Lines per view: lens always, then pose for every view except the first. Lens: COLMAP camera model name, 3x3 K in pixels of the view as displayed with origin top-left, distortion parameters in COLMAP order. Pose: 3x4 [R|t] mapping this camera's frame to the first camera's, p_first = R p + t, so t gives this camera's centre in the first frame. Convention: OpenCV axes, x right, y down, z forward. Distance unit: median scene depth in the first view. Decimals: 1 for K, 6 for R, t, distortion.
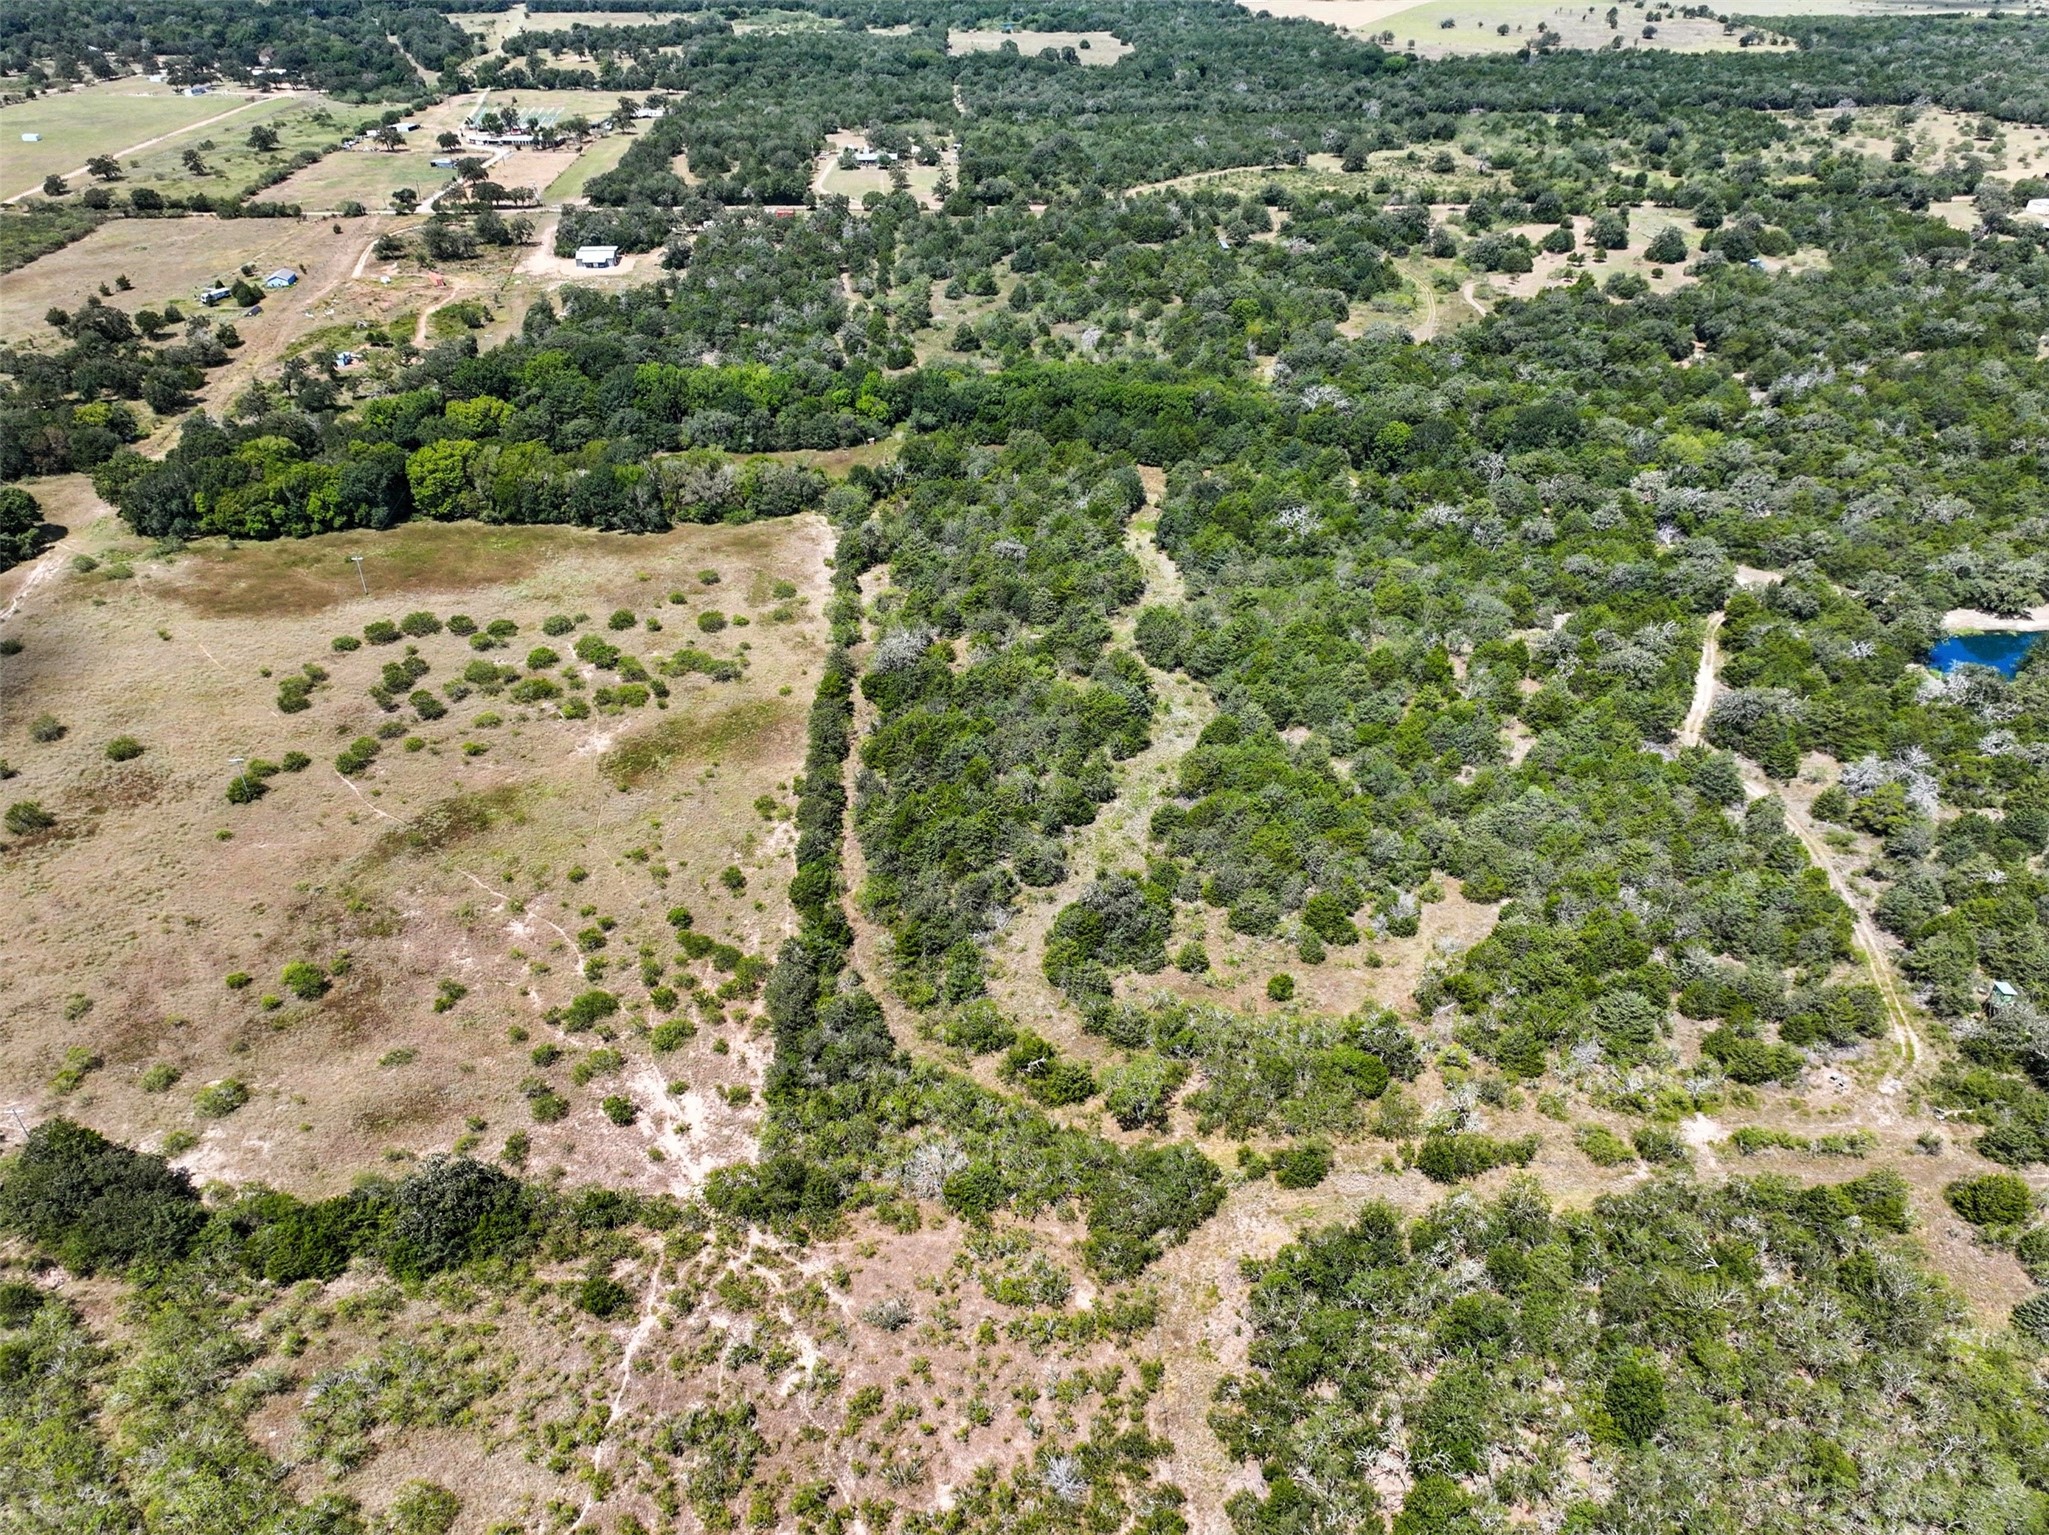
lens RADIAL K [[1436.4, 0, 1023.9], [0, 1436.4, 759.7], [0, 0, 1]] dist [-0.004805, 0.023044]
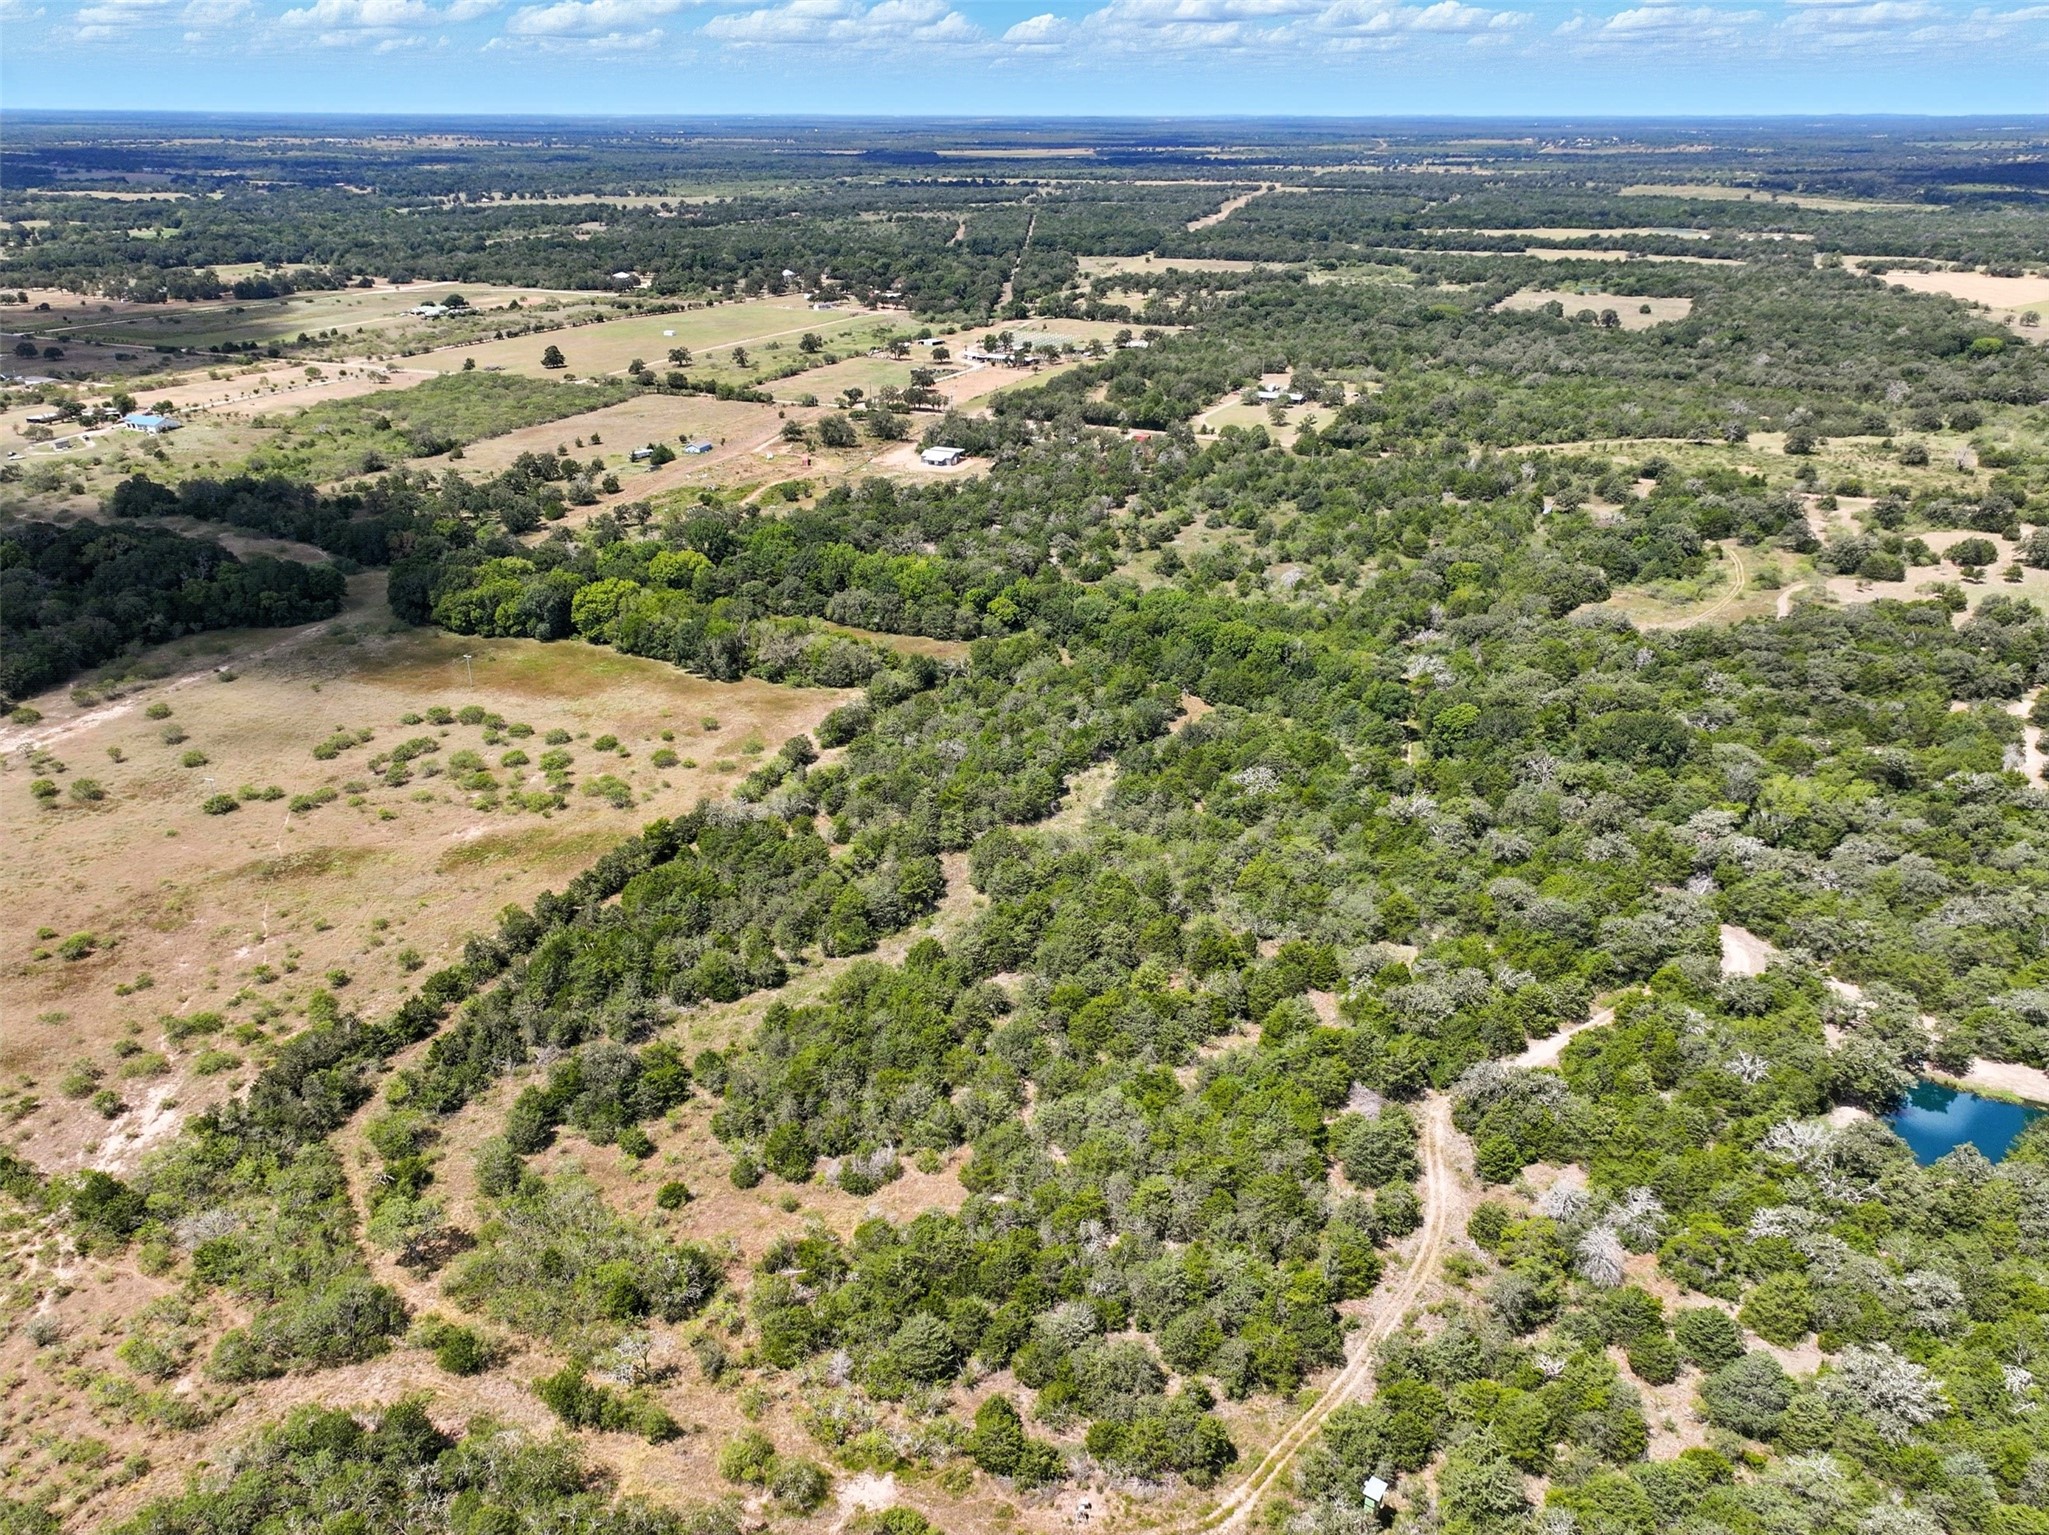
lens RADIAL K [[1436.4, 0, 1023.9], [0, 1436.4, 759.7], [0, 0, 1]] dist [-0.004805, 0.023044]
pose [[0.885351, 0.187547, -0.425418, 0.232506], [-0.248373, 0.964307, -0.091779, -0.029334], [0.393021, 0.186919, 0.900331, 0.052398]]
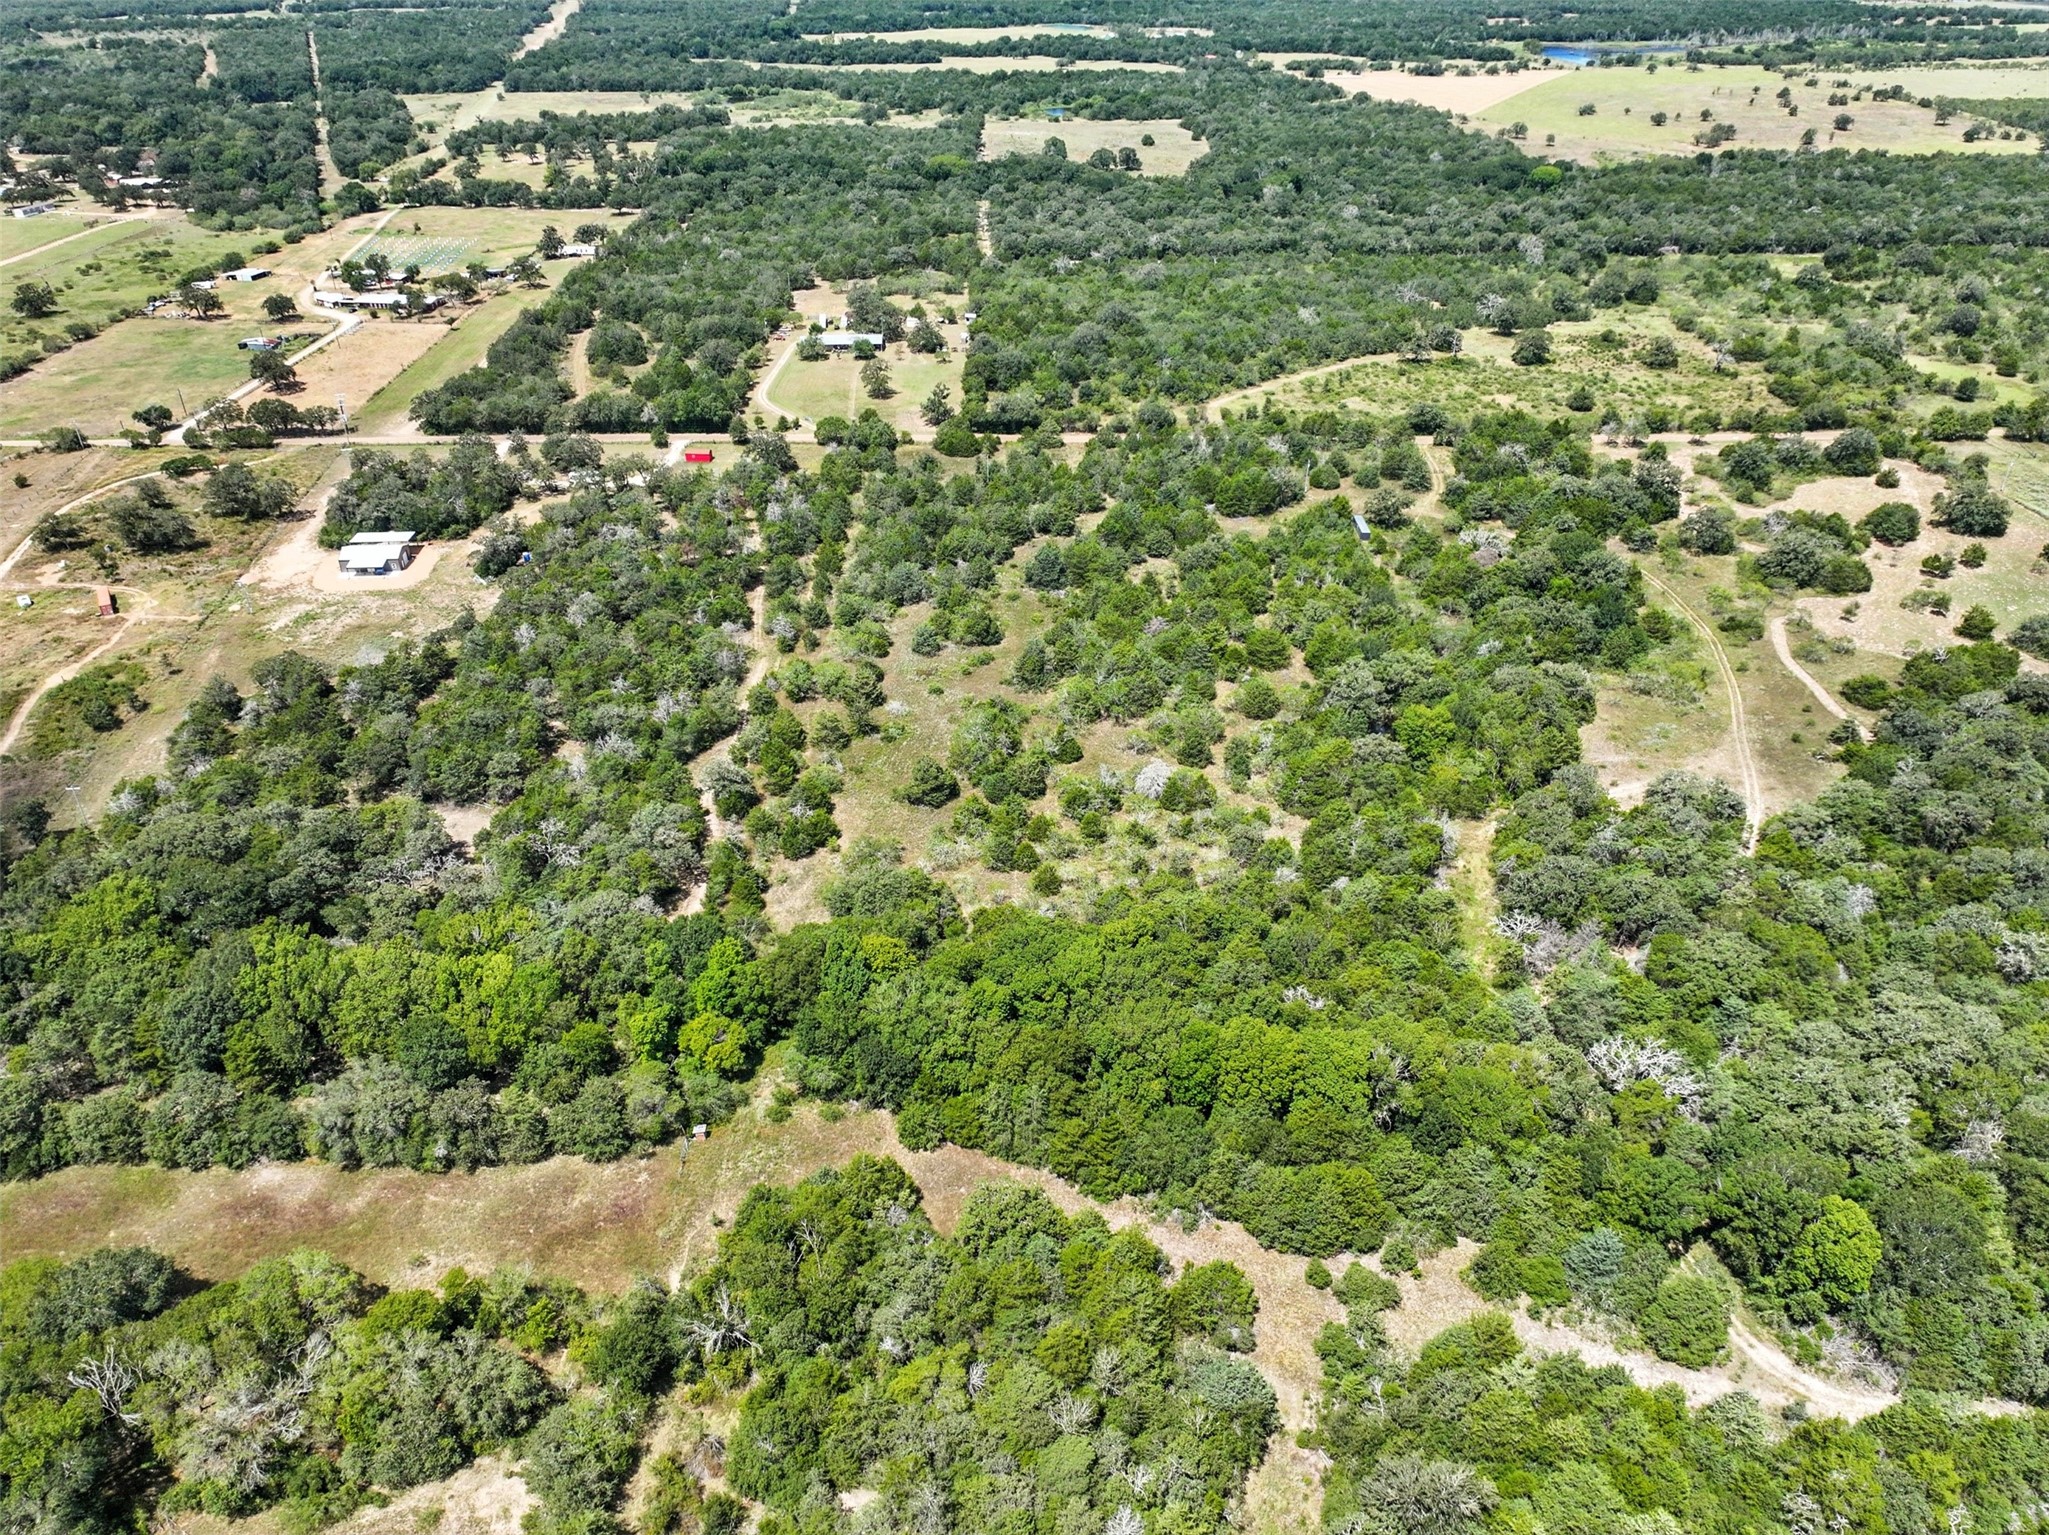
lens RADIAL K [[1436.4, 0, 1023.9], [0, 1436.4, 759.7], [0, 0, 1]] dist [-0.004805, 0.023044]
pose [[0.999218, 0.017126, -0.035635, 0.011501], [-0.017970, 0.999563, -0.023478, -0.206751], [0.035217, 0.024100, 0.999089, 0.312341]]
